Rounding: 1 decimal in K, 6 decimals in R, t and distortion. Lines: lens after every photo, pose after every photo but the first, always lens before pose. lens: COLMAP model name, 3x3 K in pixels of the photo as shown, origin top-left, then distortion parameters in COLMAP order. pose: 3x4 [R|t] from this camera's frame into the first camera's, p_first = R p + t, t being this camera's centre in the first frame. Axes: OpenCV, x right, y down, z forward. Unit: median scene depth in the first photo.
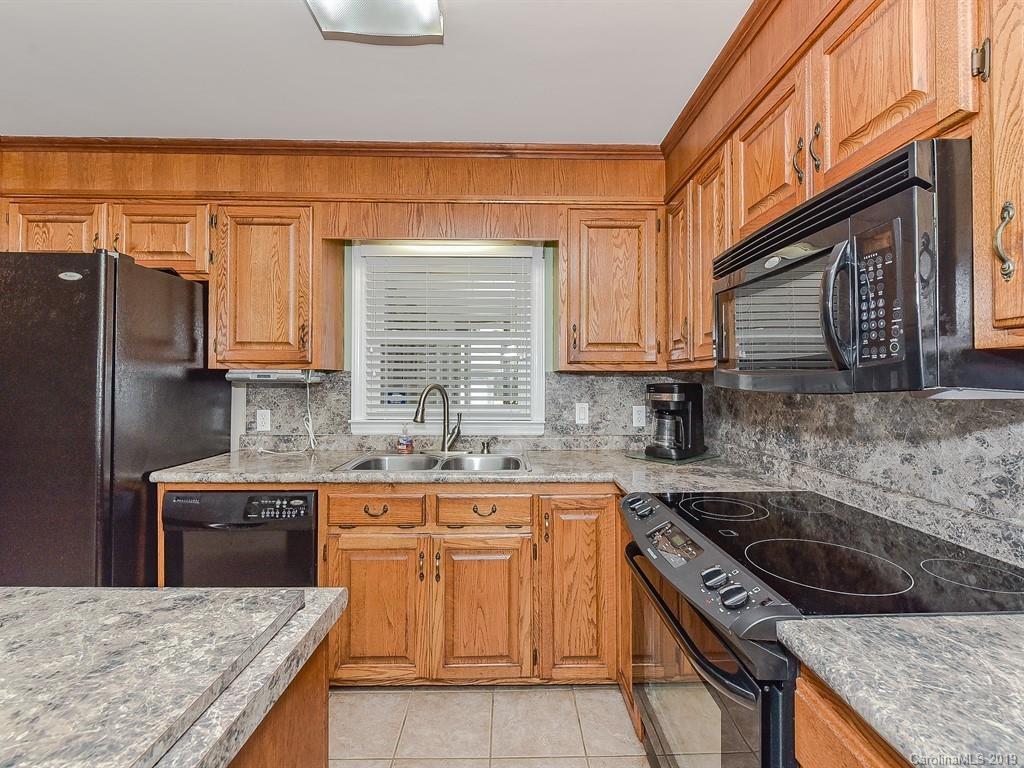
lens RADIAL K [[459.1, 0, 514.7], [0, 459.1, 370.6], [0, 0, 1]] dist [0.003836, -0.000935]
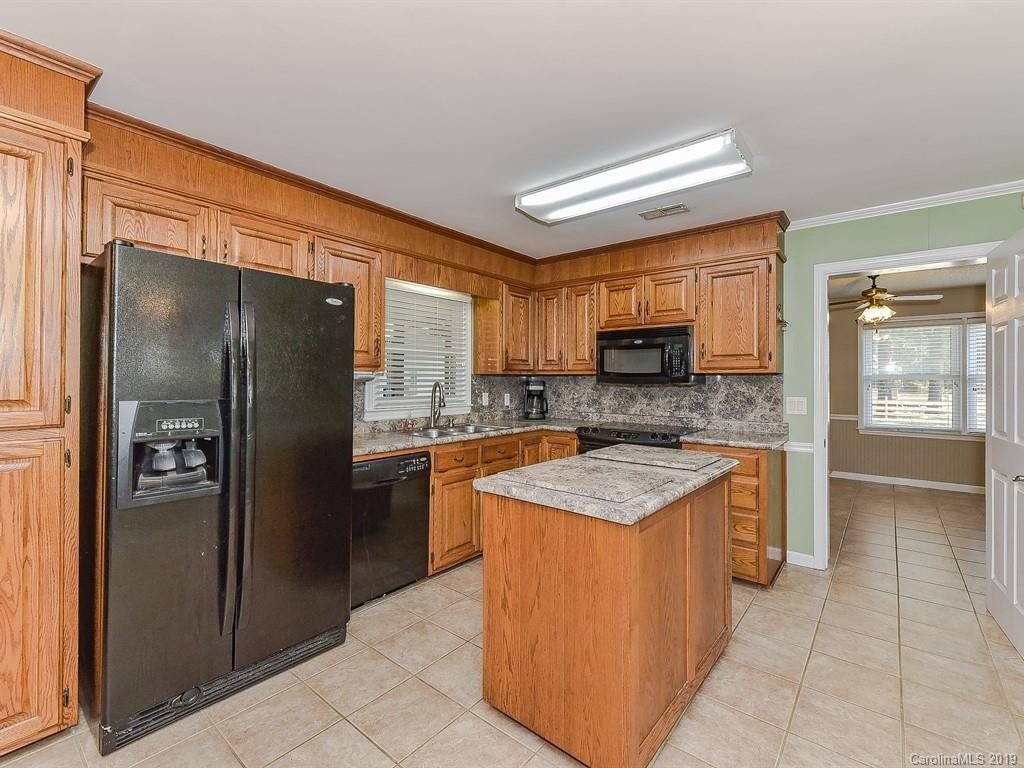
lens RADIAL K [[459.1, 0, 514.7], [0, 459.1, 370.6], [0, 0, 1]] dist [0.003836, -0.000935]
pose [[0.642286, 0.014087, 0.766336, -1.359746], [-0.018360, 0.999827, -0.002991, -0.010363], [-0.766245, -0.012149, 0.642433, -0.205327]]
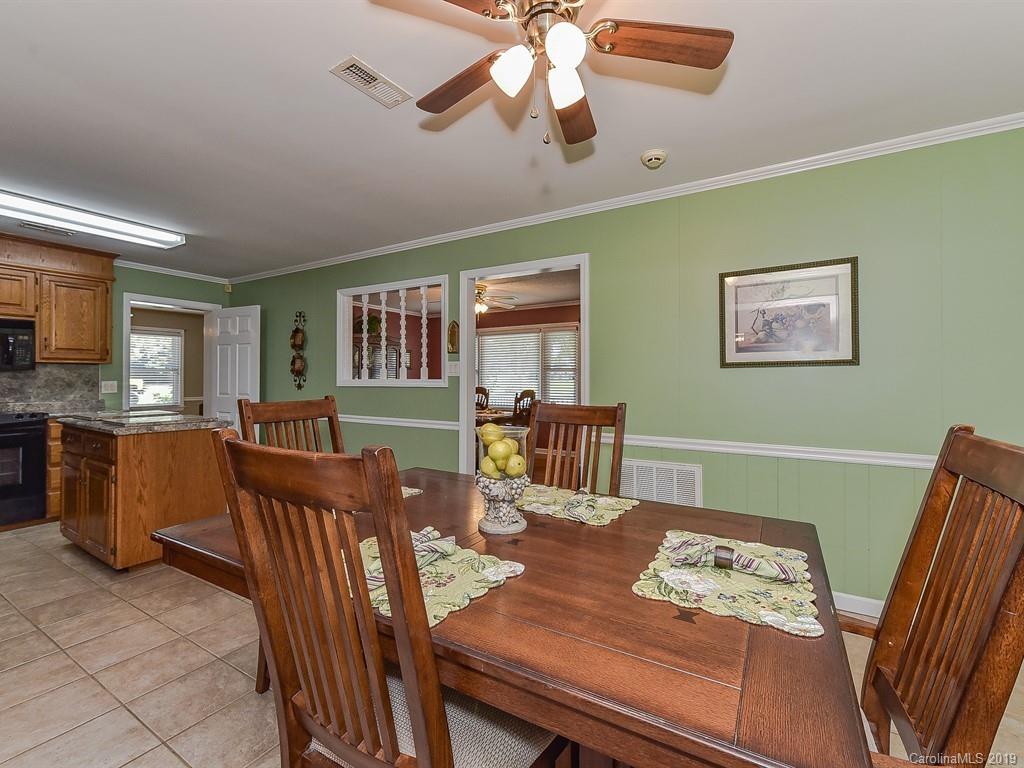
lens RADIAL K [[452.1, 0, 515.6], [0, 452.1, 374.1], [0, 0, 1]] dist [0.002999, -0.000711]
pose [[-0.848963, 0.001052, 0.528451, -2.453222], [-0.012389, 0.999684, -0.021893, 0.051945], [-0.528307, -0.025133, -0.848681, 0.950089]]
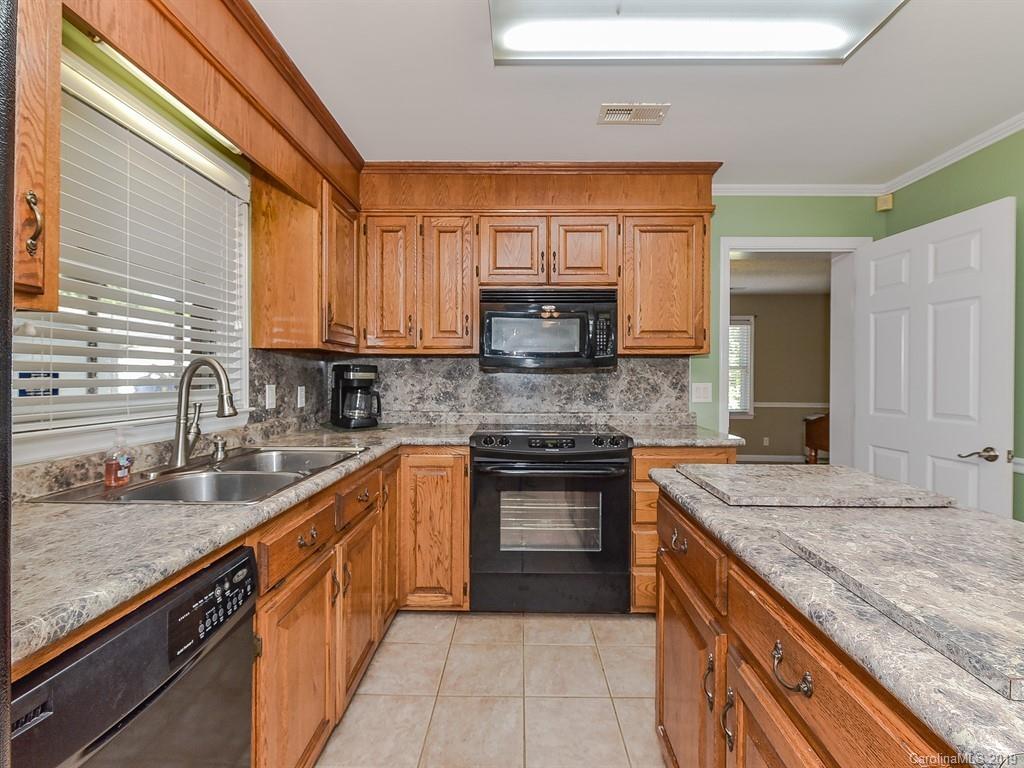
lens RADIAL K [[452.1, 0, 515.6], [0, 452.1, 374.1], [0, 0, 1]] dist [0.002999, -0.000711]
pose [[0.027594, 0.000343, 0.999619, -0.912440], [-0.024796, 0.999692, 0.000342, 0.046821], [-0.999312, -0.024796, 0.027594, 0.631383]]
